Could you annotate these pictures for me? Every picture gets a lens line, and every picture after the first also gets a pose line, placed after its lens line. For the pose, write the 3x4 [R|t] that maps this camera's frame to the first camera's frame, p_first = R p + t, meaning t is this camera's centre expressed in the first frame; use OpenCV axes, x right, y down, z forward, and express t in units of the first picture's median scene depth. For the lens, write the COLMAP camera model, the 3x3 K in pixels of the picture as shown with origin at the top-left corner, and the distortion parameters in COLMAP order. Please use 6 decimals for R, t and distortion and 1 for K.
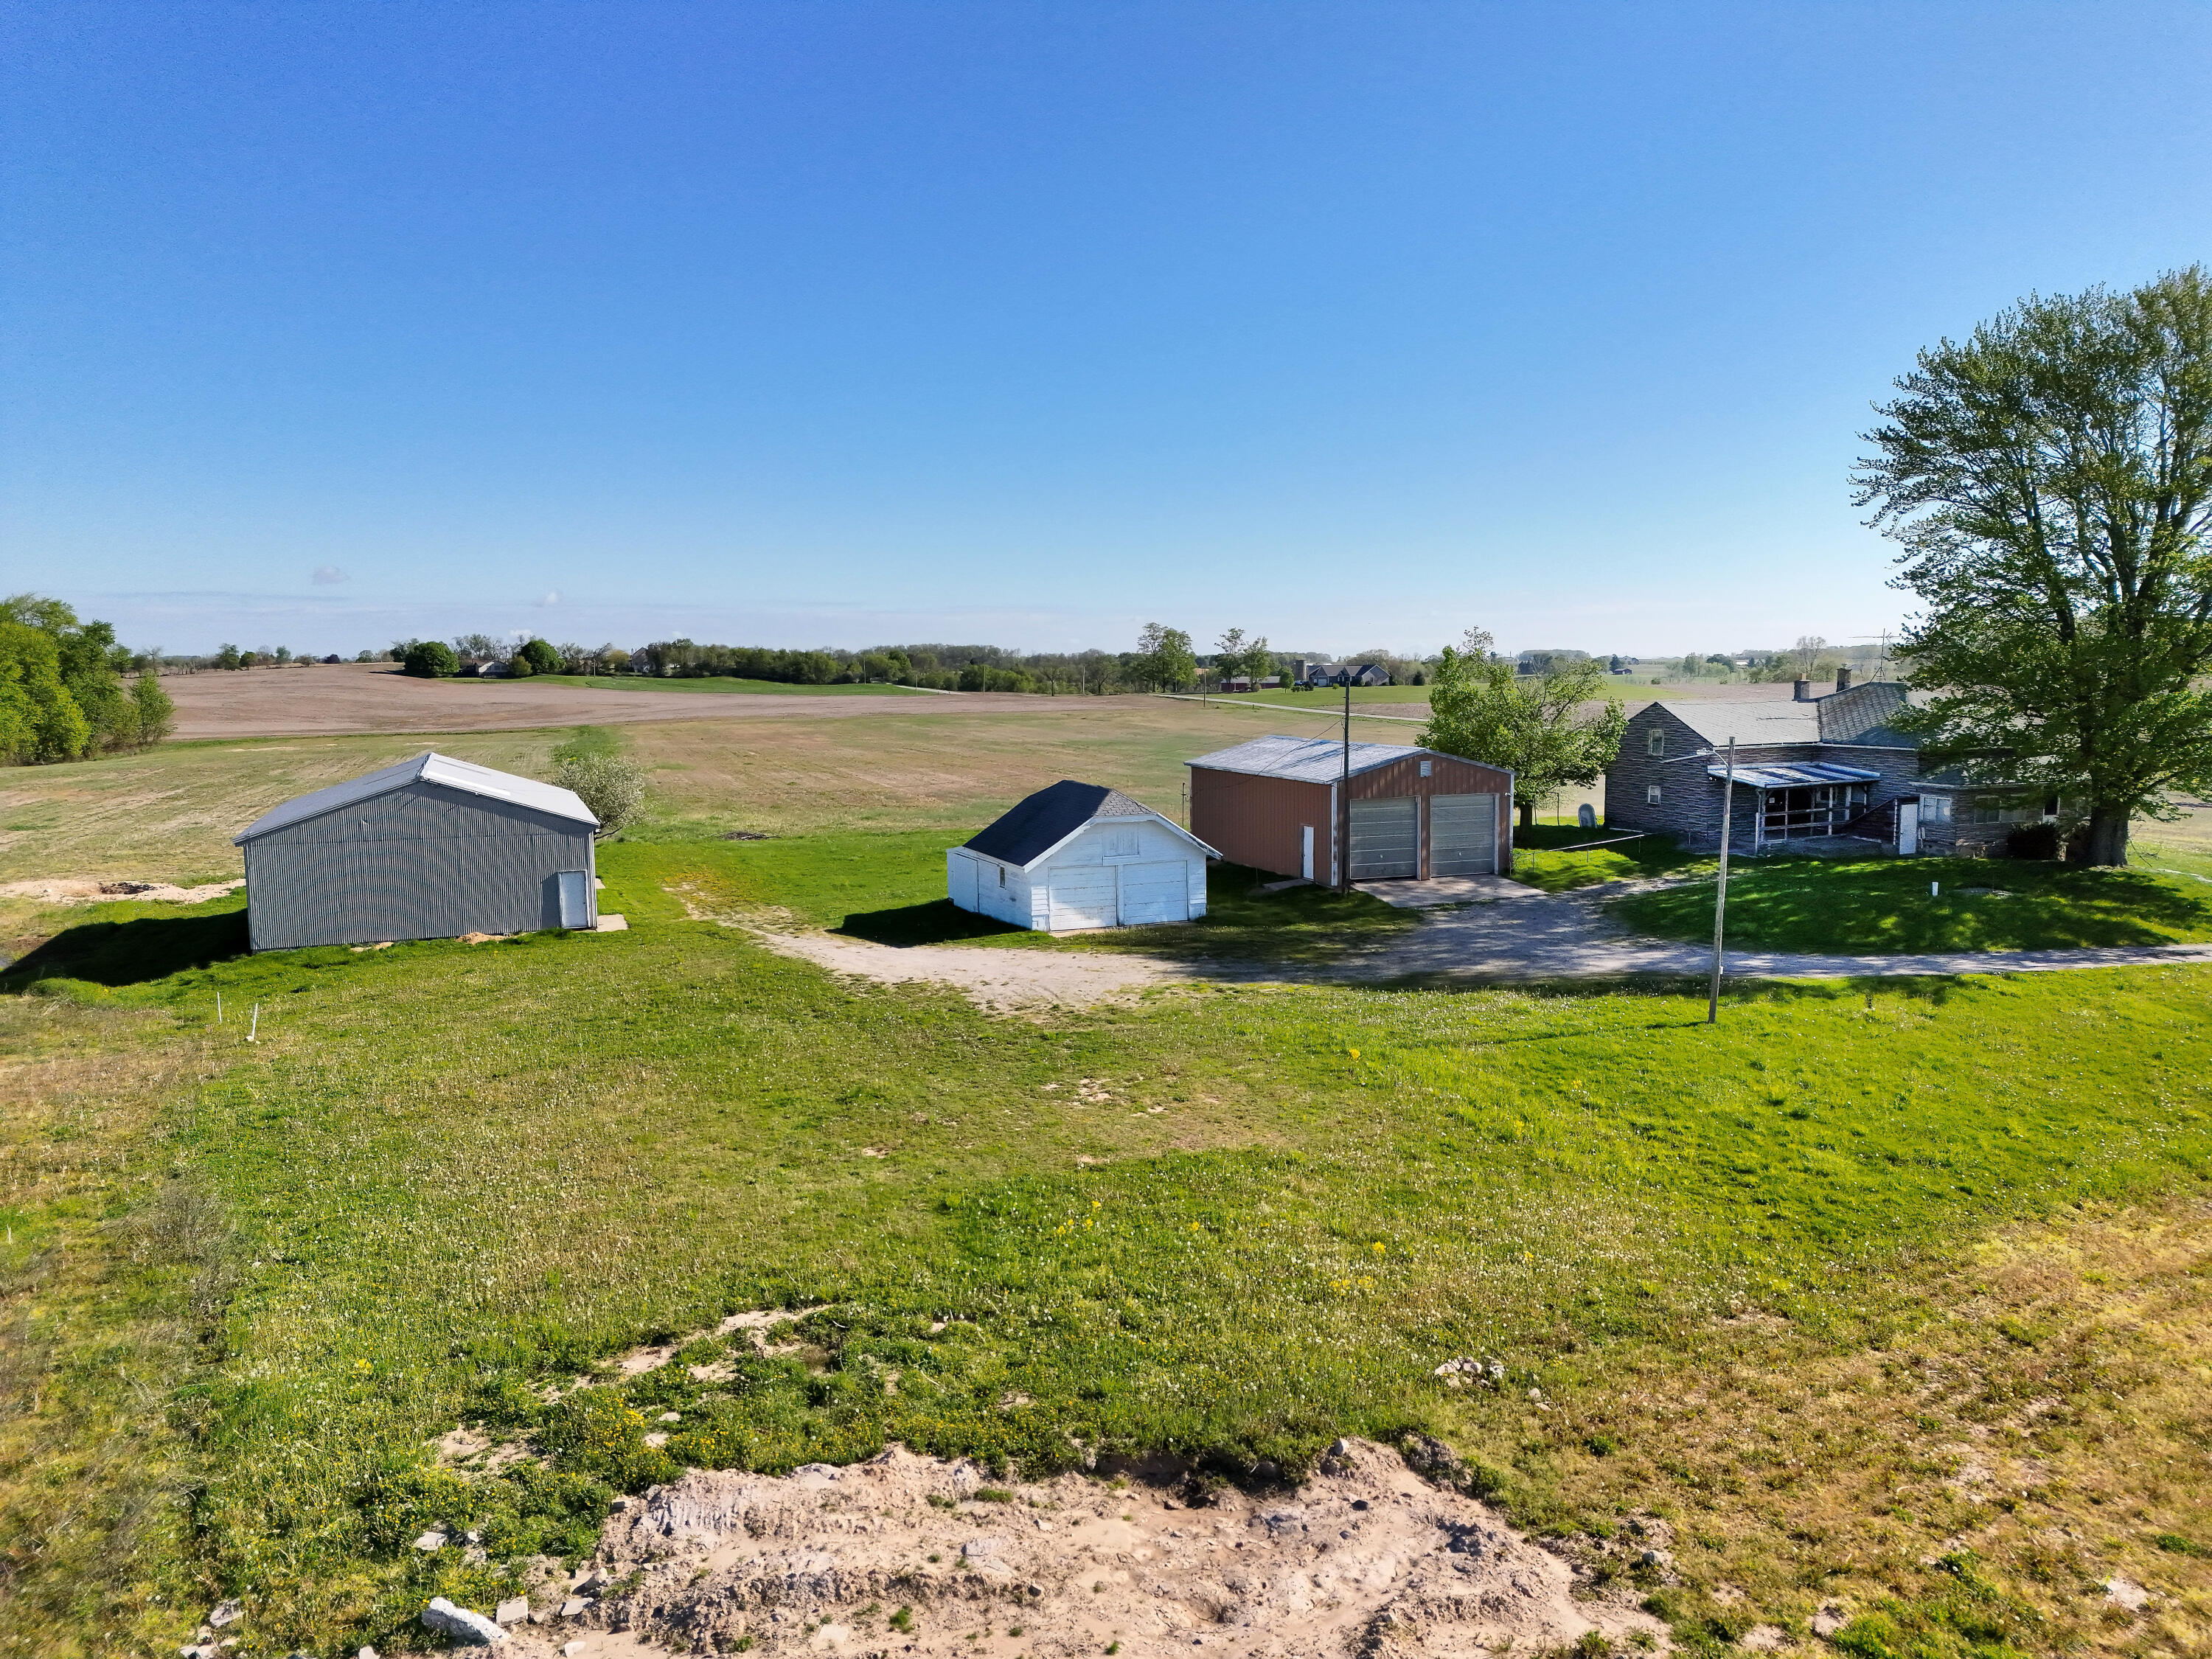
lens RADIAL K [[1539.8, 0, 1101.9], [0, 1539.8, 837.9], [0, 0, 1]] dist [0.090035, -0.088008]
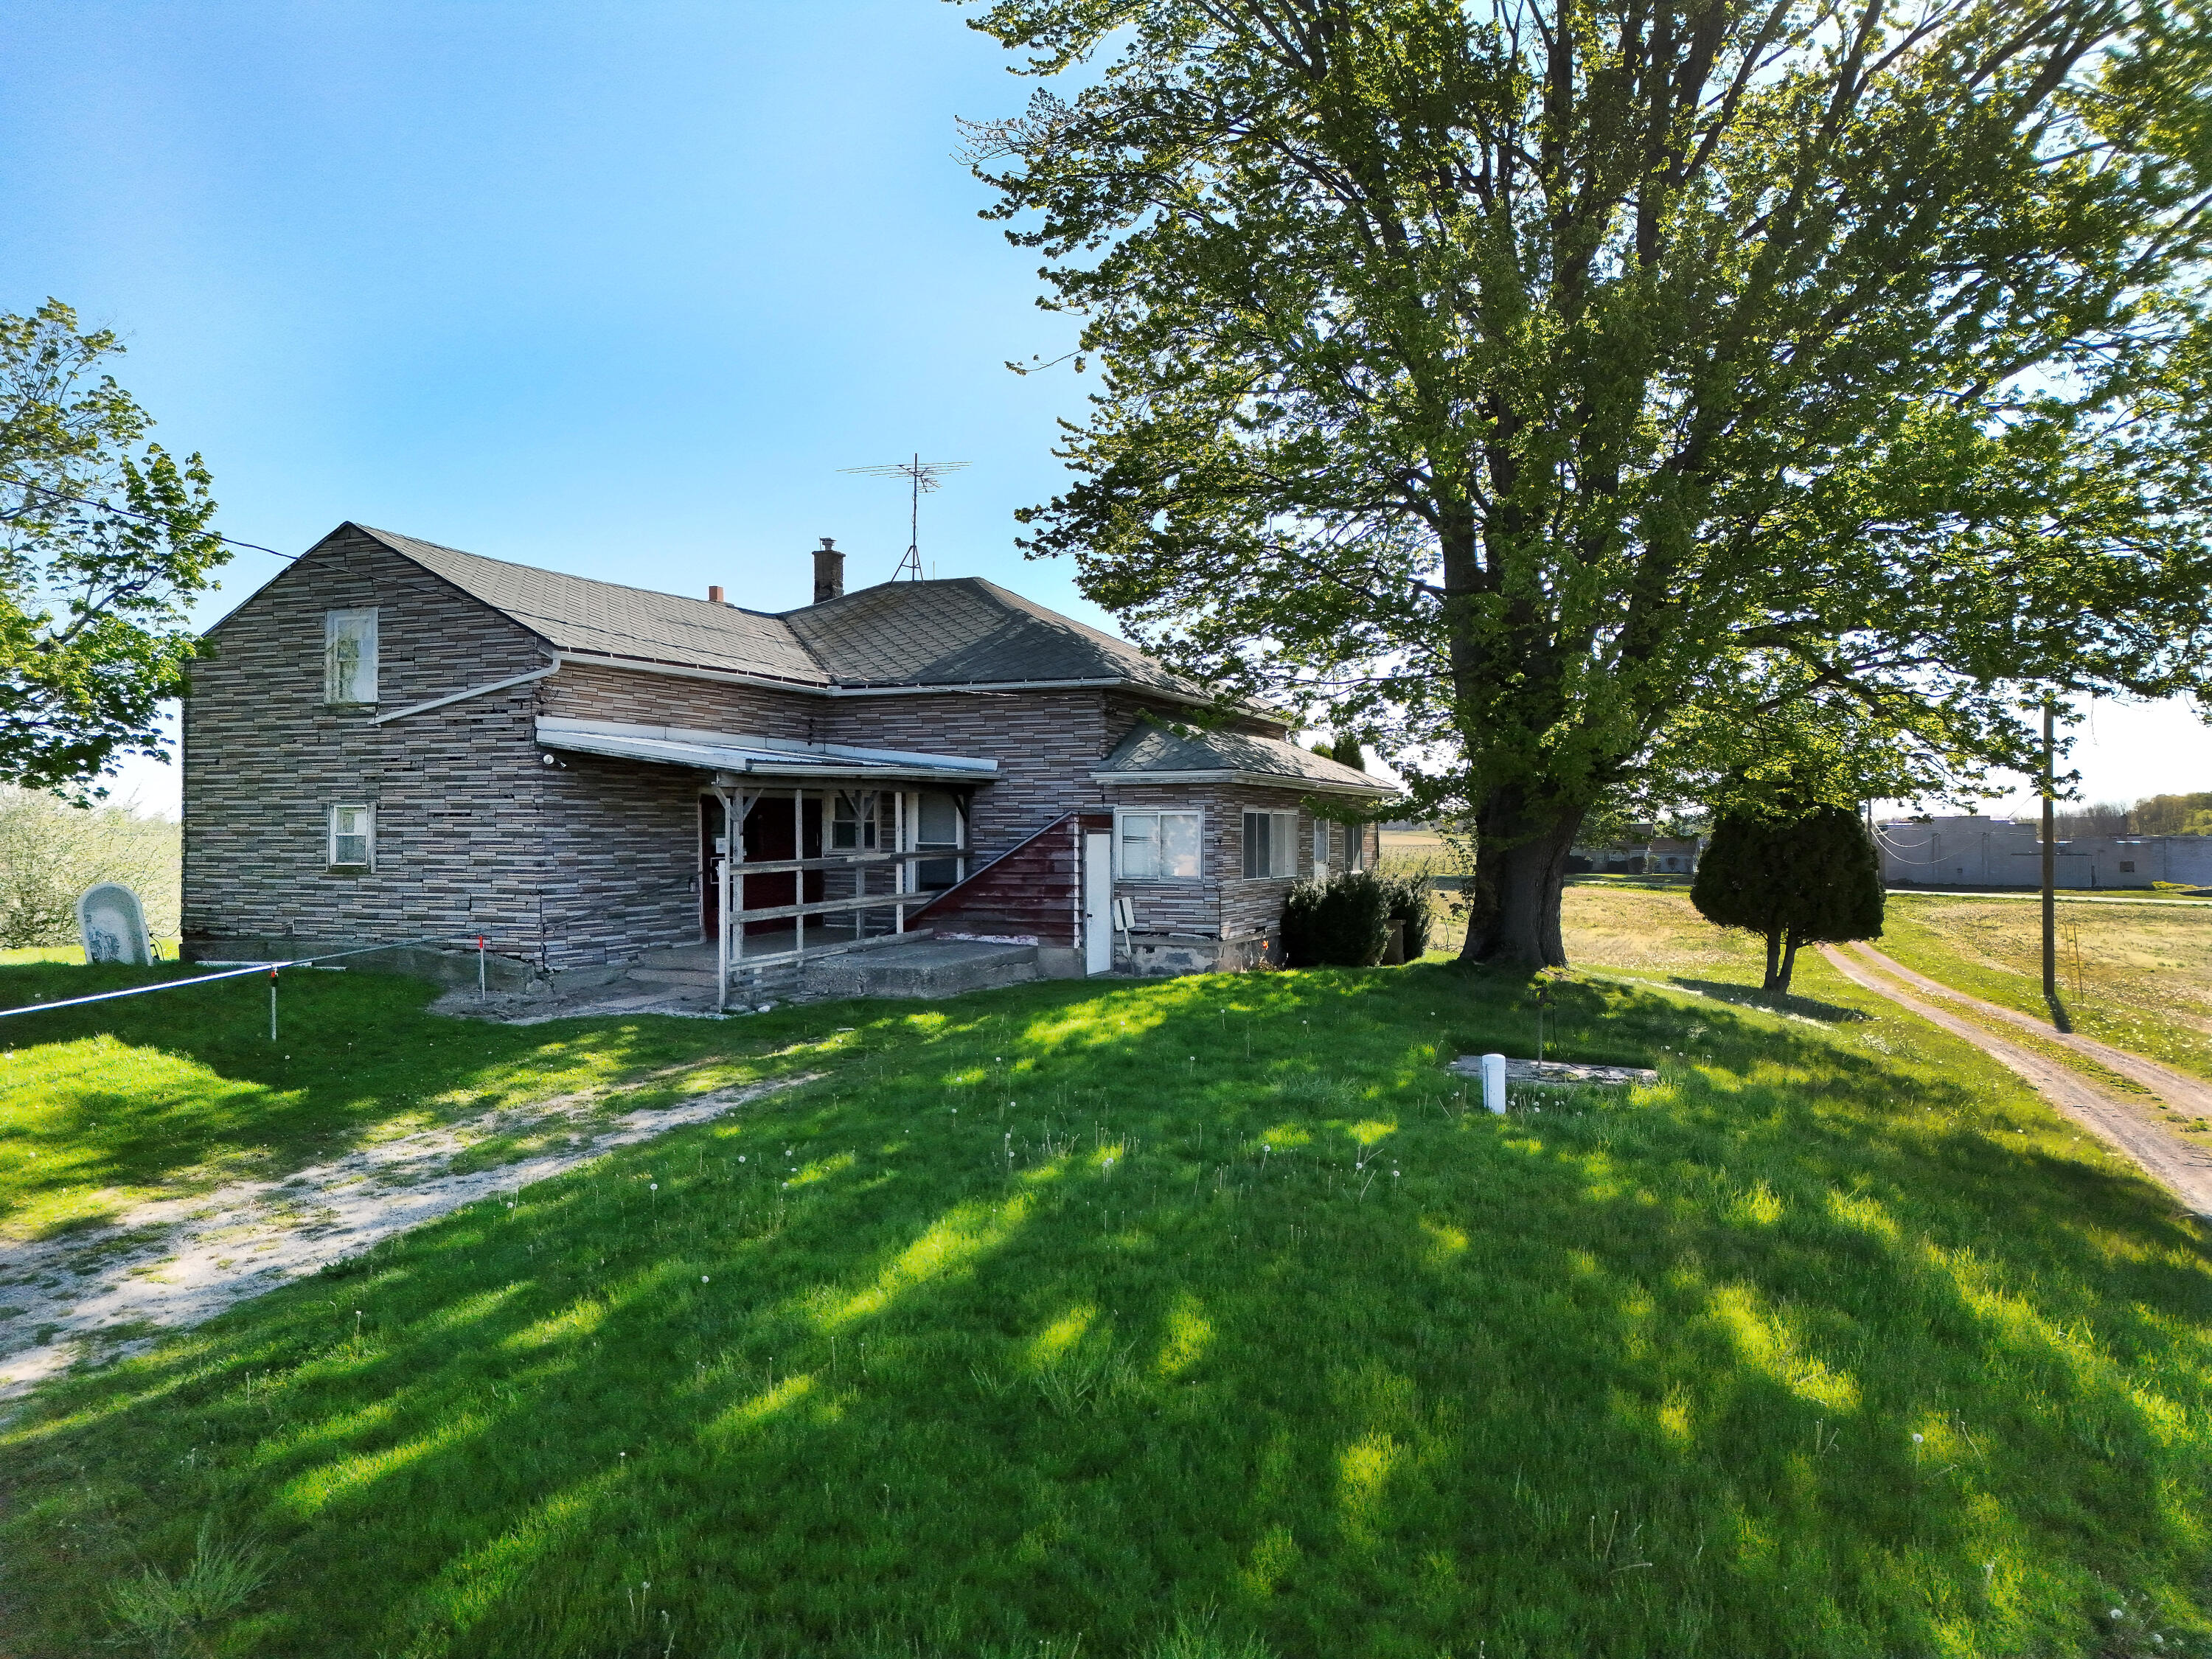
lens RADIAL K [[1539.8, 0, 1101.9], [0, 1539.8, 837.9], [0, 0, 1]] dist [0.090035, -0.088008]
pose [[0.726540, 0.001579, 0.687122, 0.275824], [0.072375, 0.994259, -0.078811, 0.007030], [-0.683302, 0.106990, 0.722255, 0.745690]]
